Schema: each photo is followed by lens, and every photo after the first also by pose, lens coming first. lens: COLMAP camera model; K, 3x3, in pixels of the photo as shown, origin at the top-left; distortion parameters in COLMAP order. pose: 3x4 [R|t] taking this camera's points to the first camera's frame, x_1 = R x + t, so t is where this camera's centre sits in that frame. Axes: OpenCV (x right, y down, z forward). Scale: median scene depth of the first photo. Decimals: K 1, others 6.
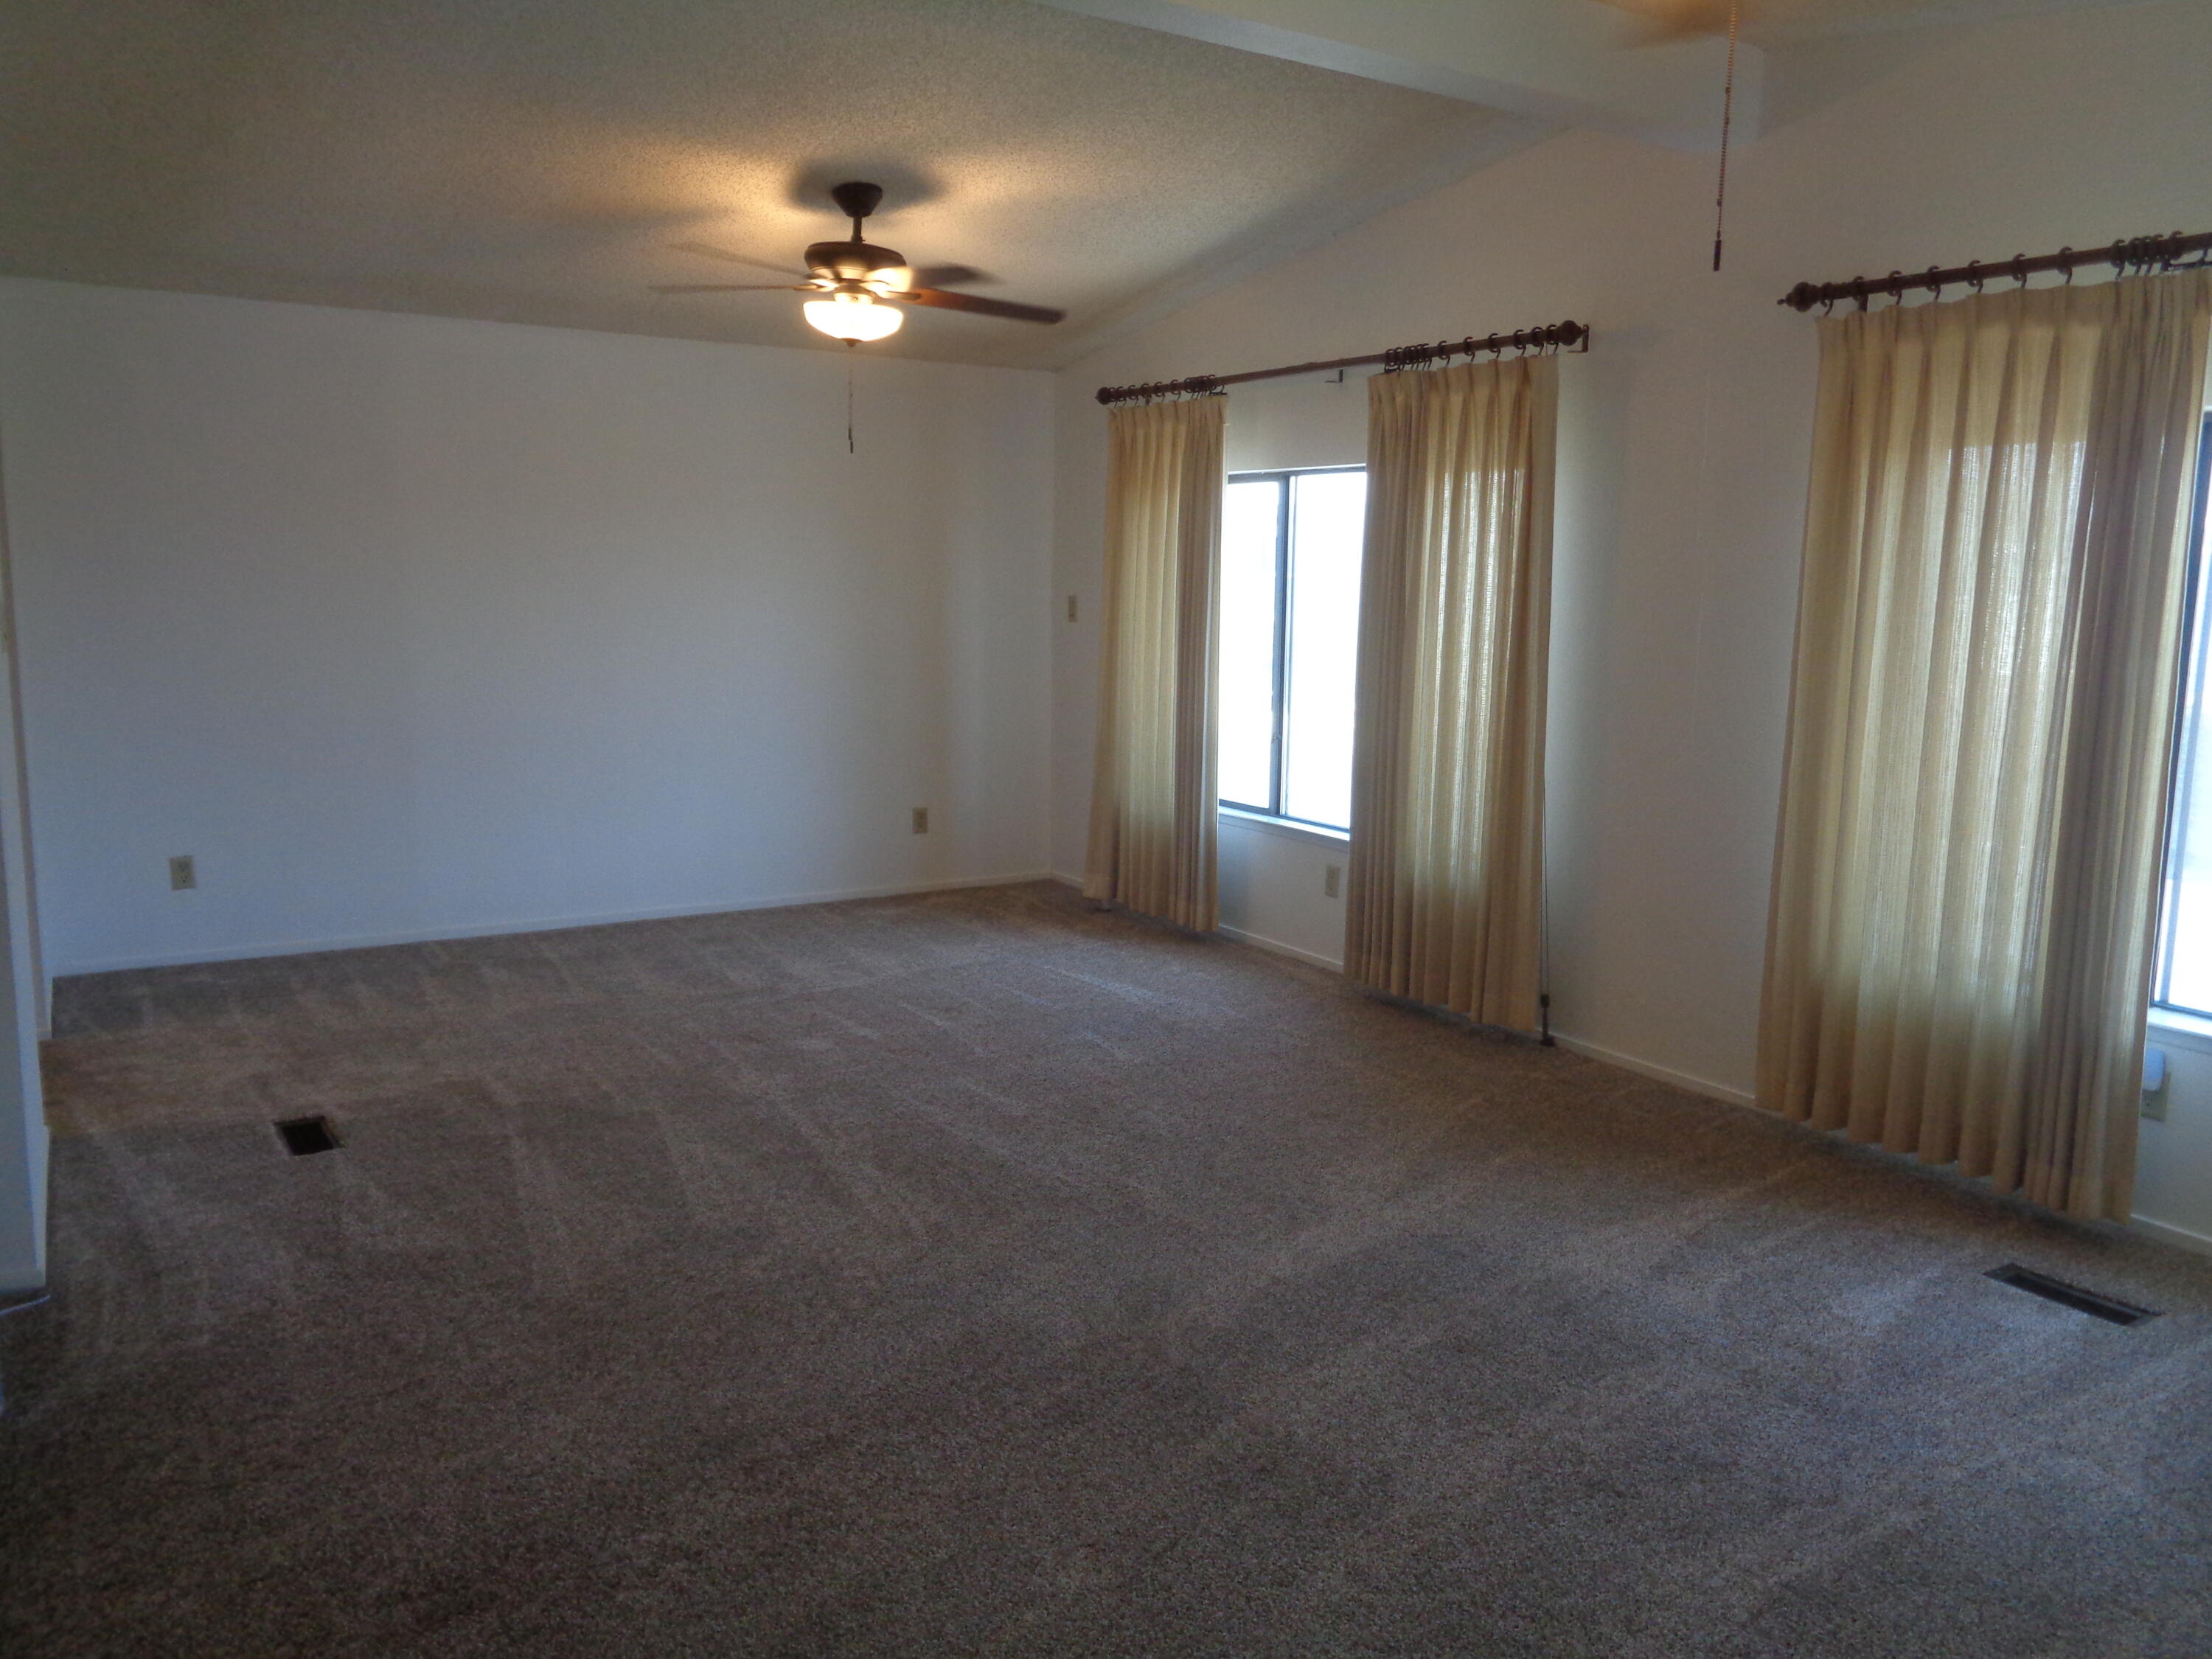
lens RADIAL K [[1628.9, 0, 1117.3], [0, 1628.9, 819.7], [0, 0, 1]] dist [-0.004395, 0.000374]
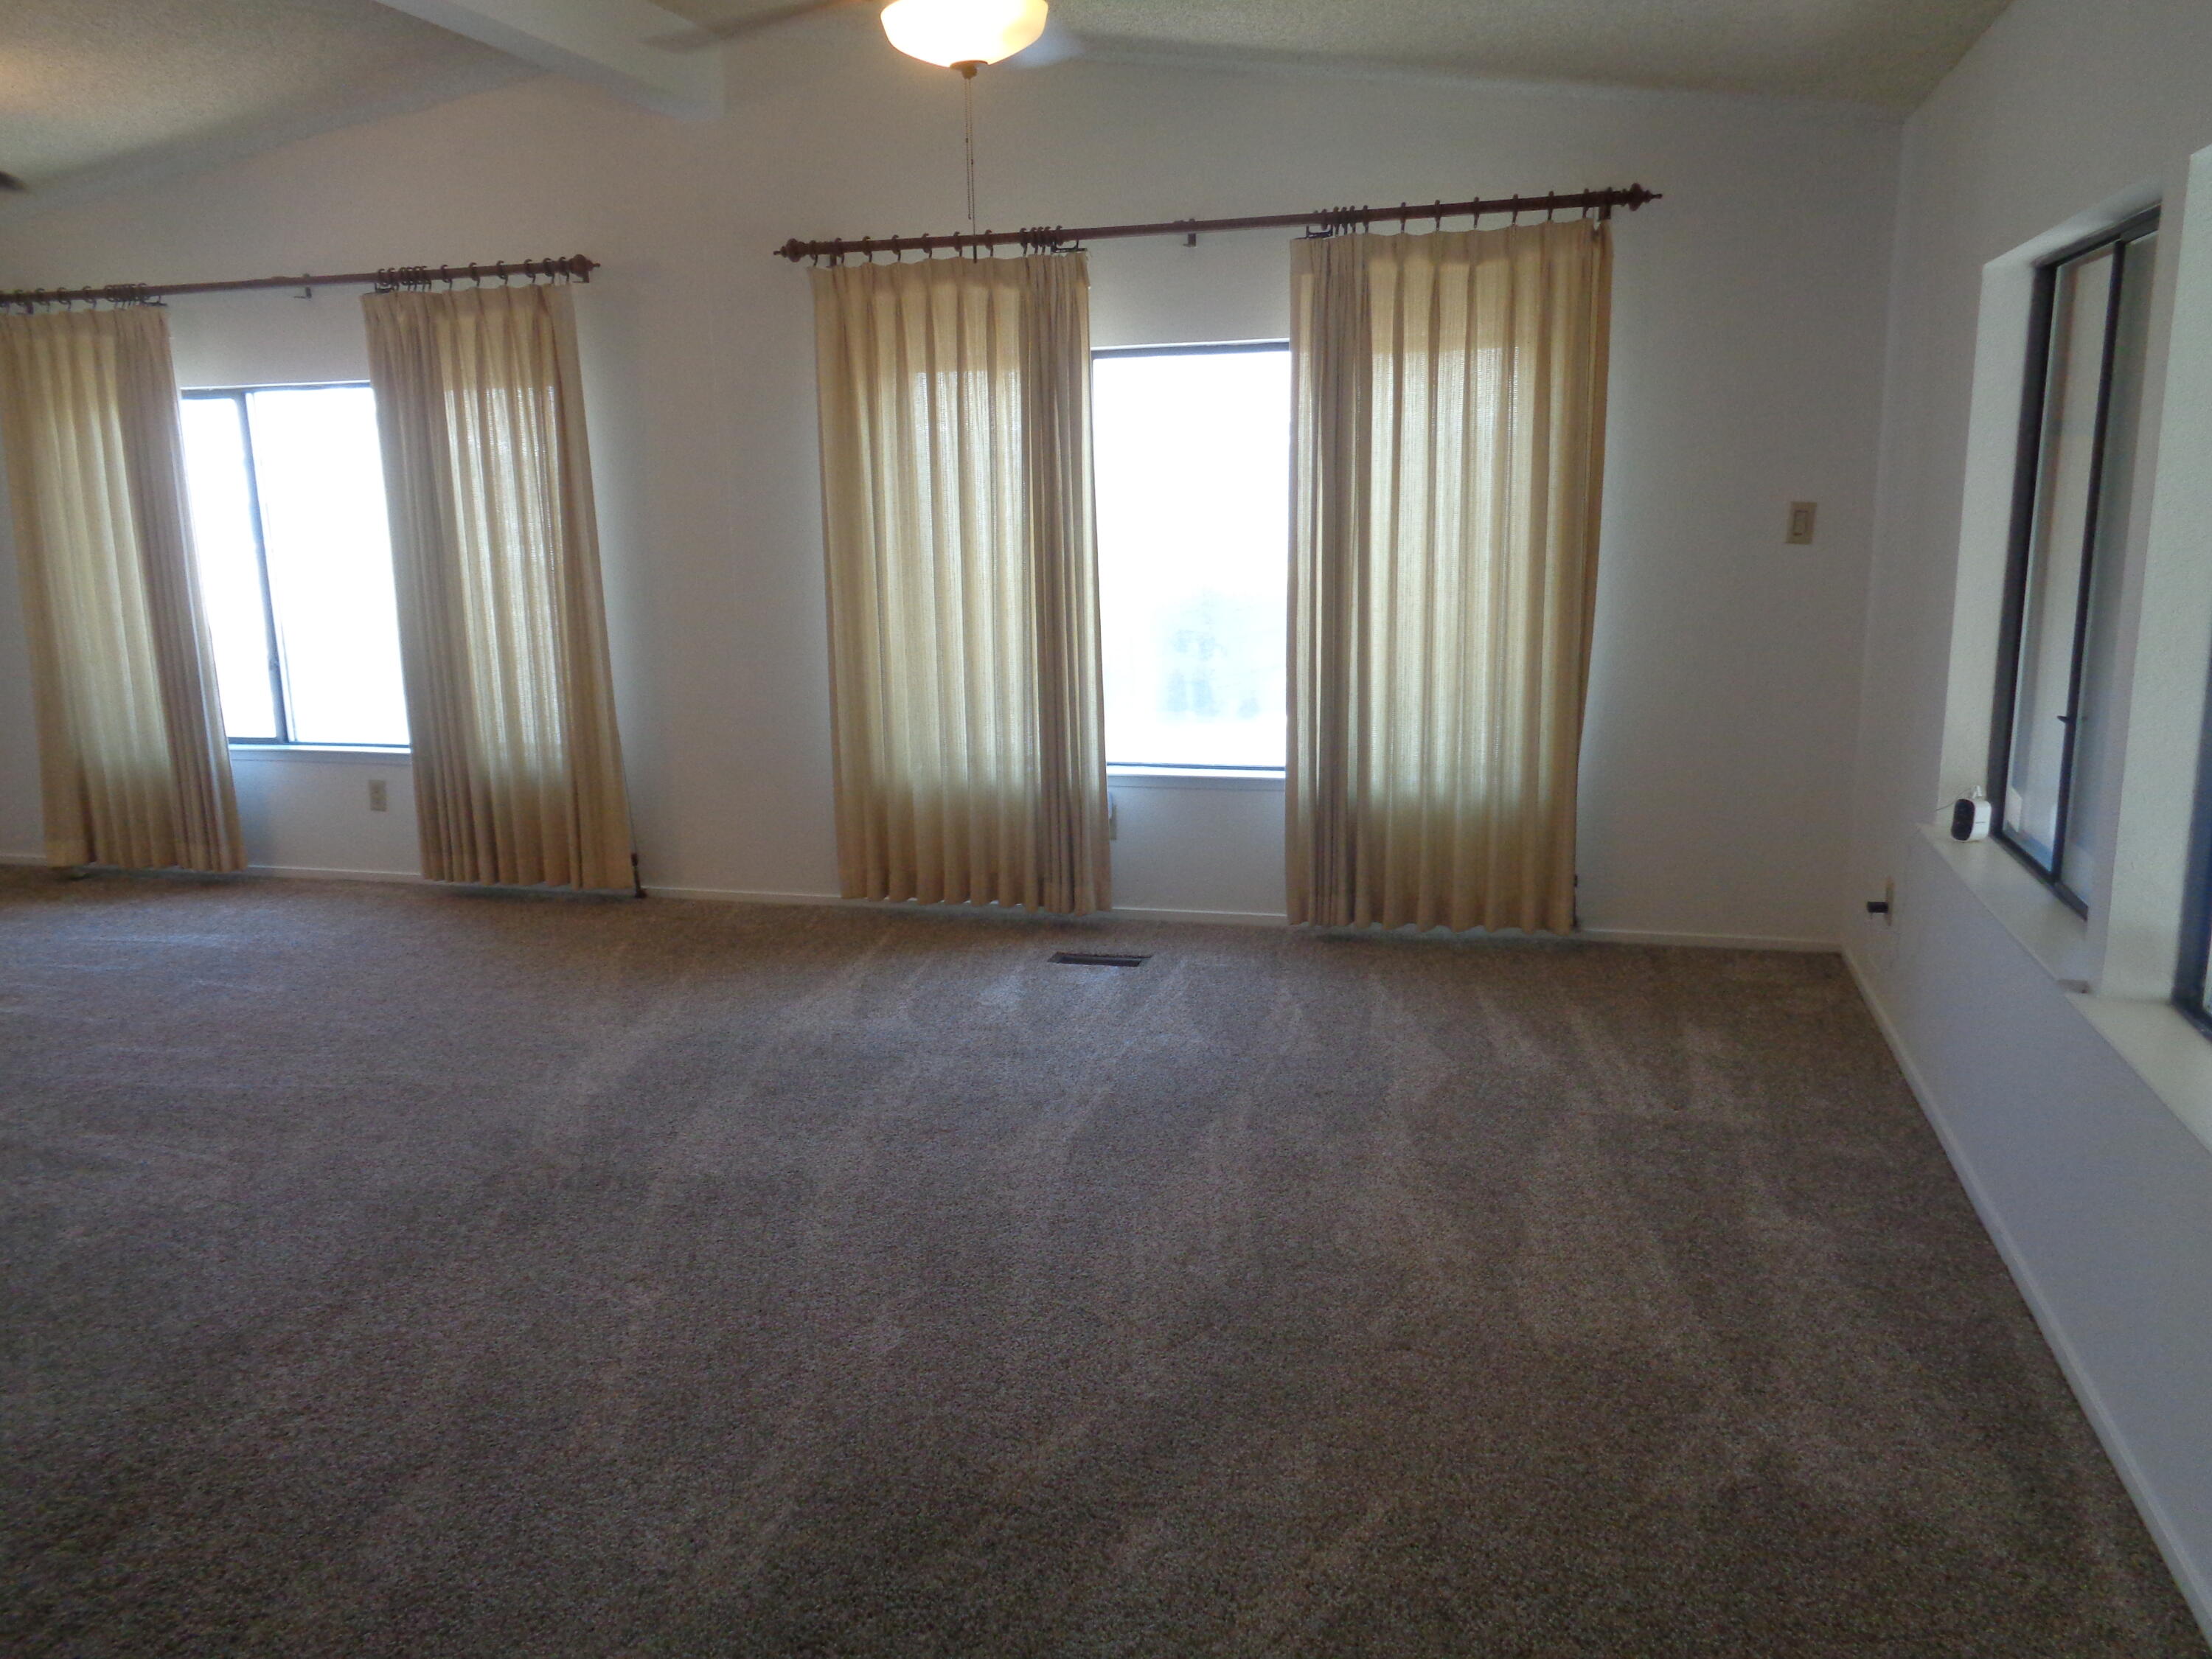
lens RADIAL K [[1628.9, 0, 1100.0], [0, 1628.9, 832.0], [0, 0, 1]] dist [-0.004395, 0.000374]
pose [[0.742880, -0.172399, 0.646845, -0.258420], [0.134700, 0.985002, 0.107827, 0.014280], [-0.655733, 0.007028, 0.754960, -0.085755]]
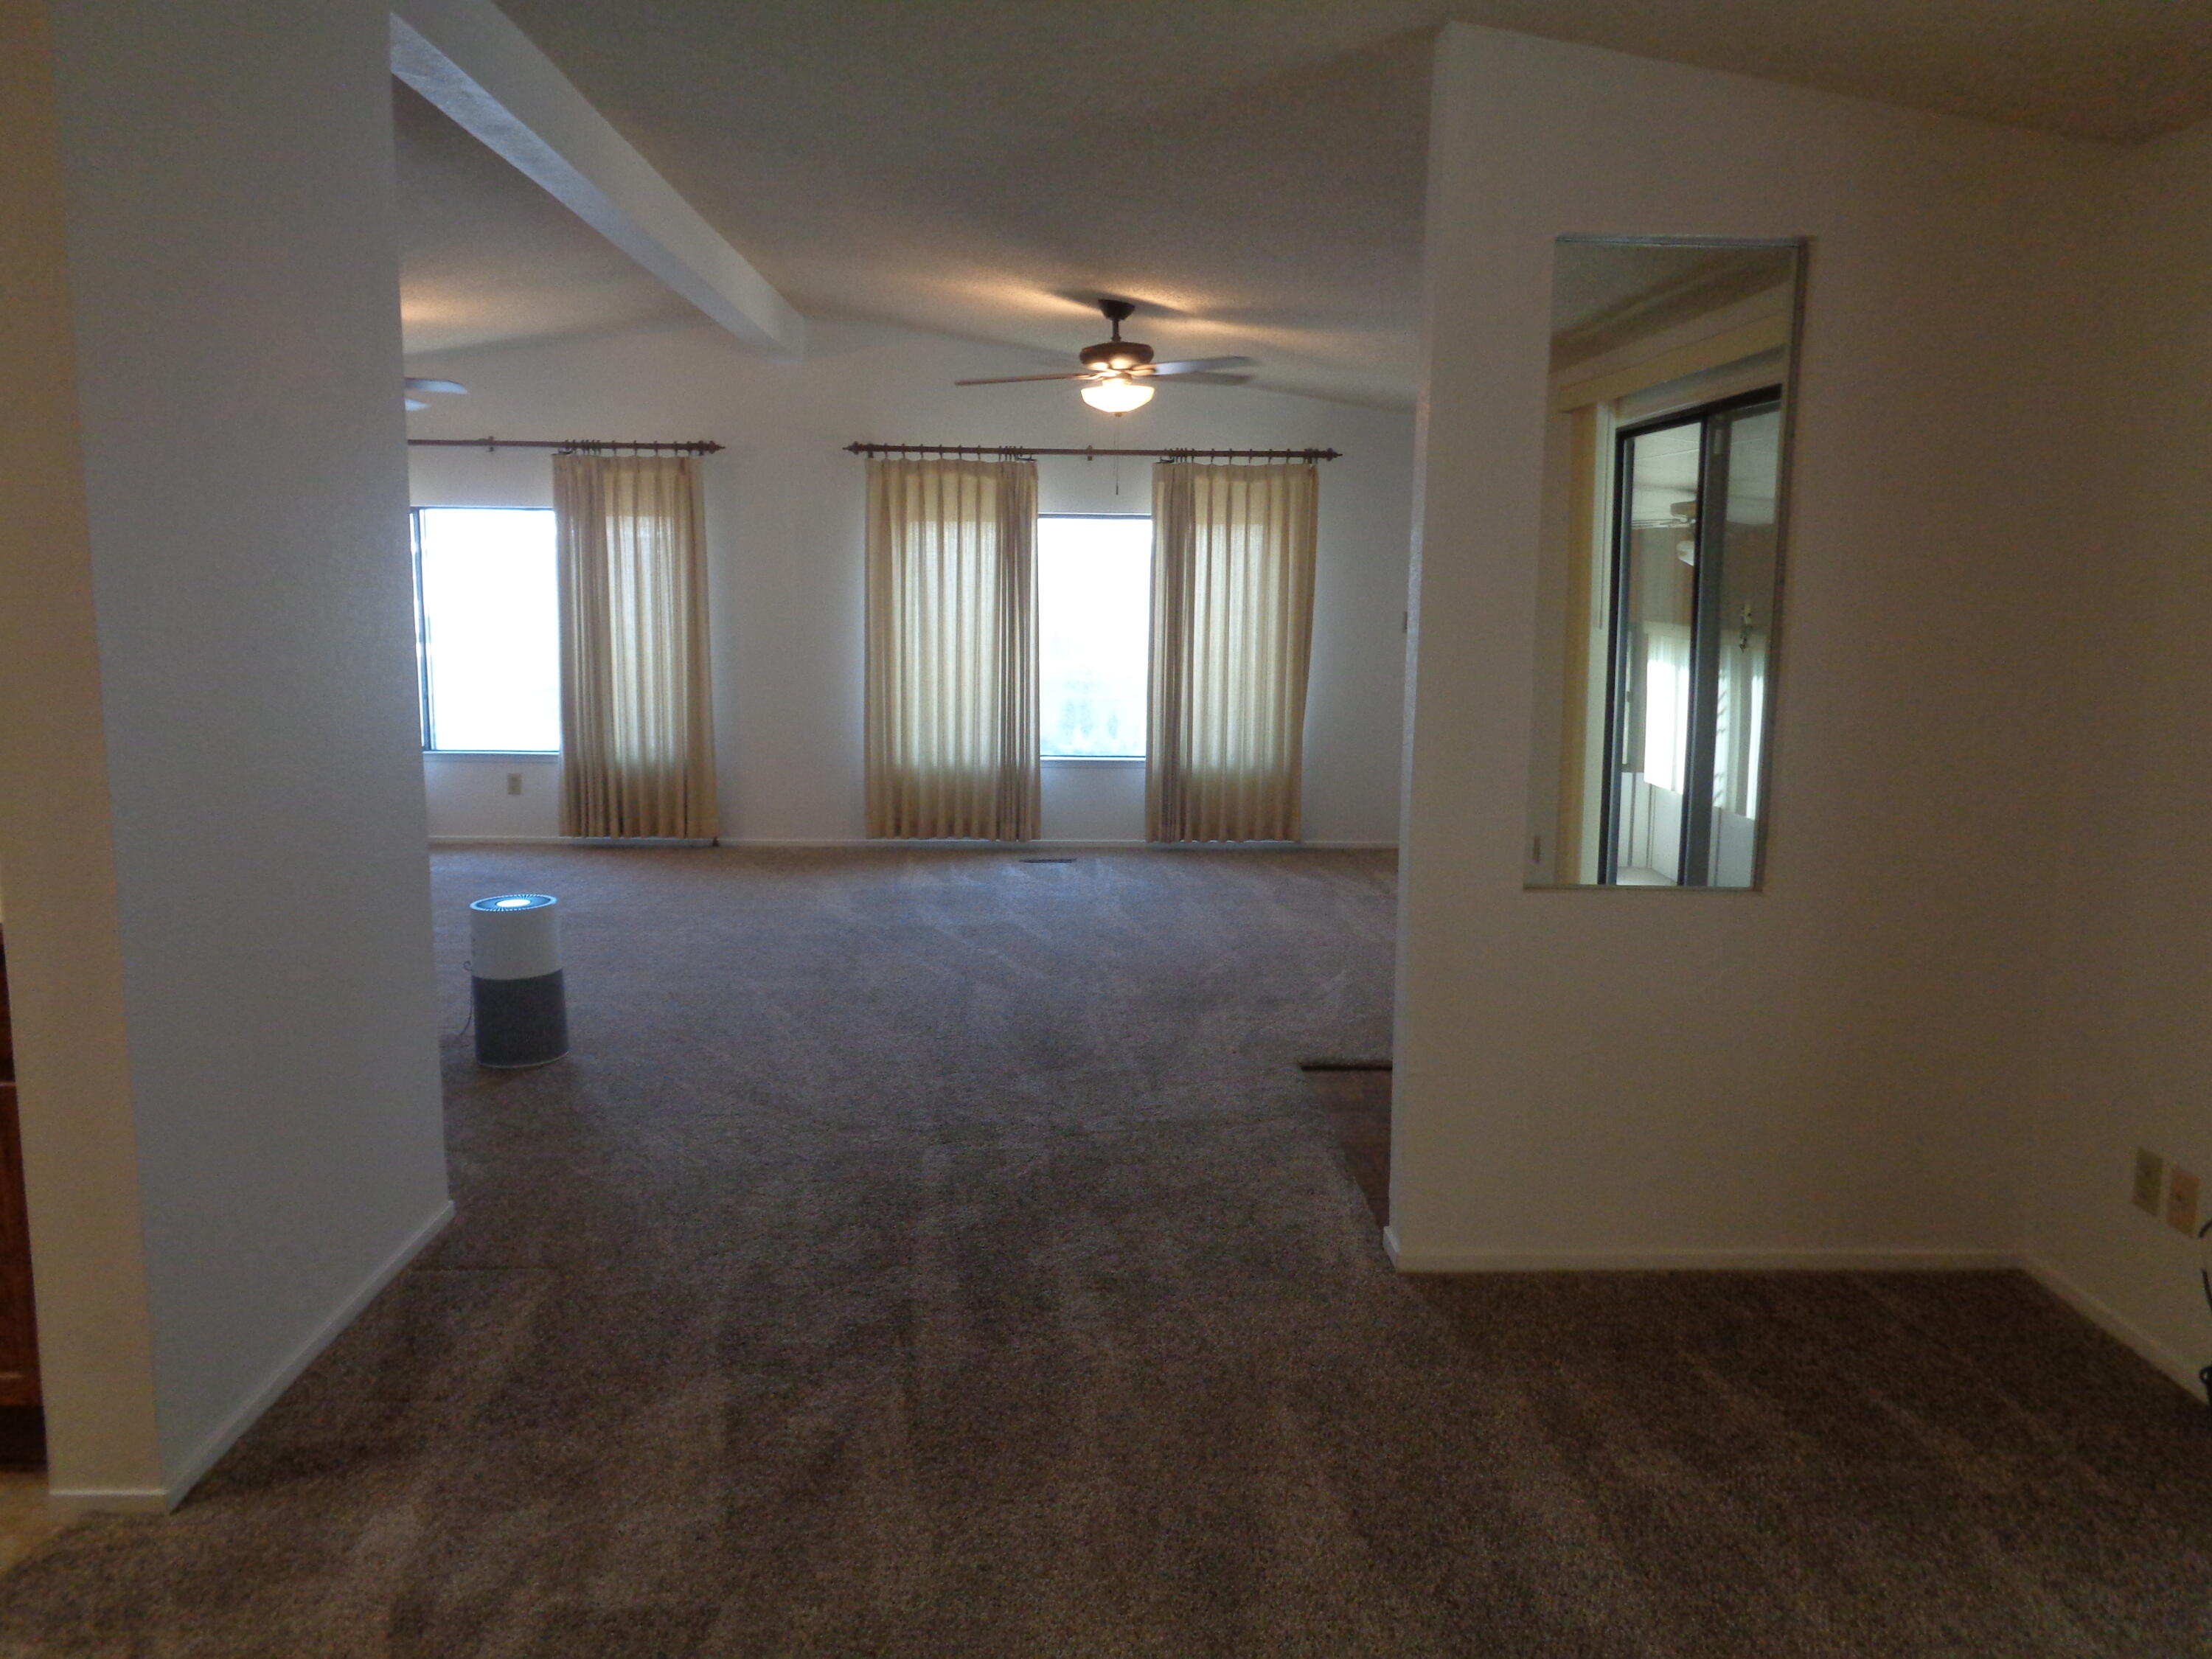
lens RADIAL K [[1628.9, 0, 1121.5], [0, 1628.9, 818.3], [0, 0, 1]] dist [-0.004395, 0.000374]
pose [[0.518324, -0.126991, 0.845703, -1.113472], [0.128162, 0.989280, 0.070000, 0.045566], [-0.845526, 0.072104, 0.529043, -0.335608]]
